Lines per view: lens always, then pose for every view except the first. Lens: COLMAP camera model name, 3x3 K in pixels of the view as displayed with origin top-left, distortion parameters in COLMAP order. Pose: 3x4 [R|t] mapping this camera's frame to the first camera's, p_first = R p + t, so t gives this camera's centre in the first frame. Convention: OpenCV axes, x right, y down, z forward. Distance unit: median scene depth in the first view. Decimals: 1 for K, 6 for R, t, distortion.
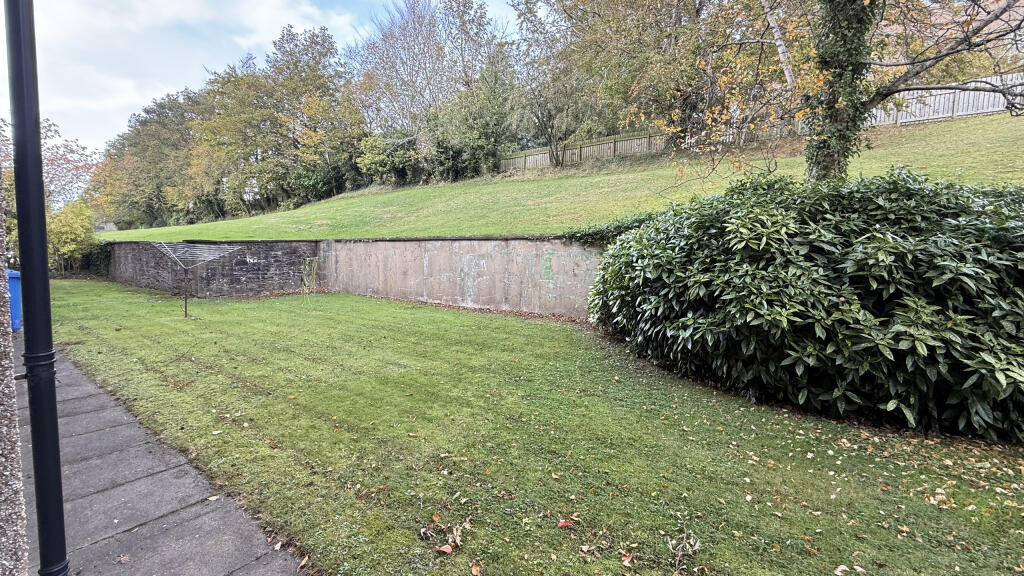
lens RADIAL K [[404.6, 0, 505.9], [0, 404.6, 288.7], [0, 0, 1]] dist [-0.000402, -0.000117]
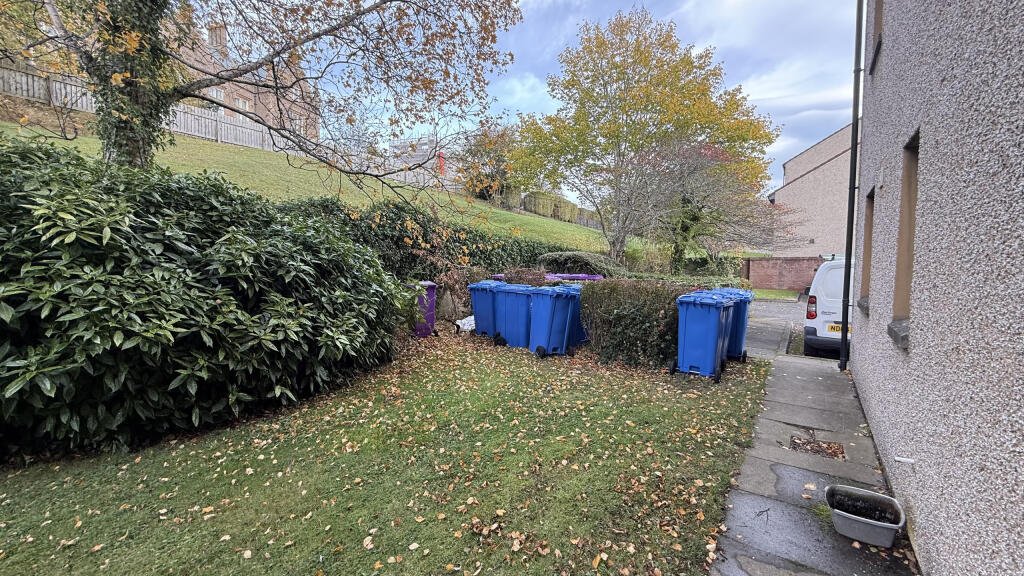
lens RADIAL K [[404.6, 0, 505.9], [0, 404.6, 288.7], [0, 0, 1]] dist [-0.000402, -0.000117]
pose [[-0.000381, -0.072116, 0.997396, -0.121596], [0.070299, 0.994927, 0.071965, -0.025079], [-0.997526, 0.070143, 0.004690, 0.312845]]
